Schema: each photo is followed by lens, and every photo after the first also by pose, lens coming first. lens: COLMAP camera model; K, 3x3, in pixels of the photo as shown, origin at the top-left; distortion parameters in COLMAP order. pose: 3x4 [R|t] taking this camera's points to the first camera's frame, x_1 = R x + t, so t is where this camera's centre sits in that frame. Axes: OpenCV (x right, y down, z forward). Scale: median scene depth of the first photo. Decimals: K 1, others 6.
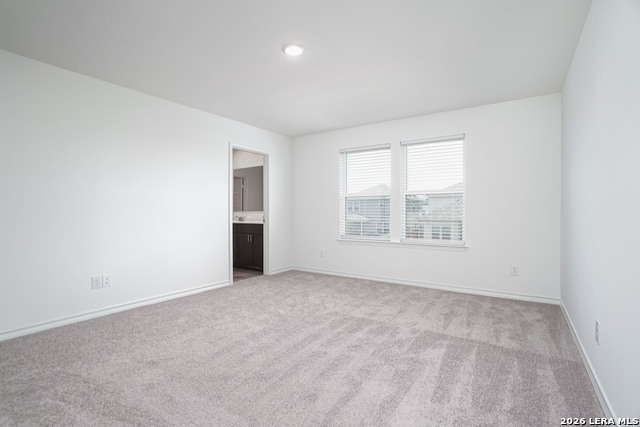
lens RADIAL K [[302.6, 0, 320.0], [0, 302.6, 213.5], [0, 0, 1]] dist [0.000130, -0.000022]
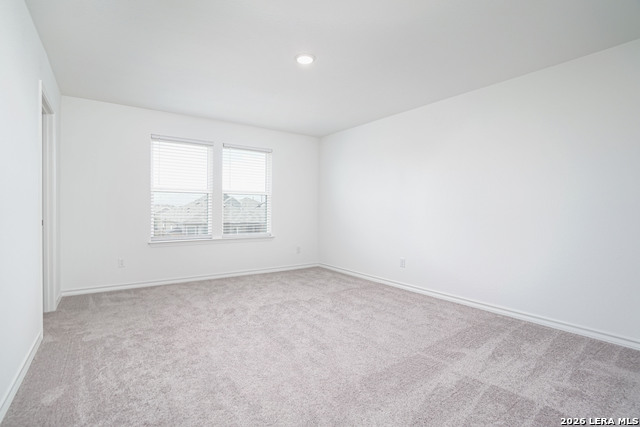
lens RADIAL K [[302.6, 0, 320.0], [0, 302.6, 213.5], [0, 0, 1]] dist [0.000130, -0.000022]
pose [[0.360120, -0.006034, 0.932887, -0.718495], [-0.009879, 0.999898, 0.010280, -0.007523], [-0.932854, -0.012918, 0.360024, 0.360235]]
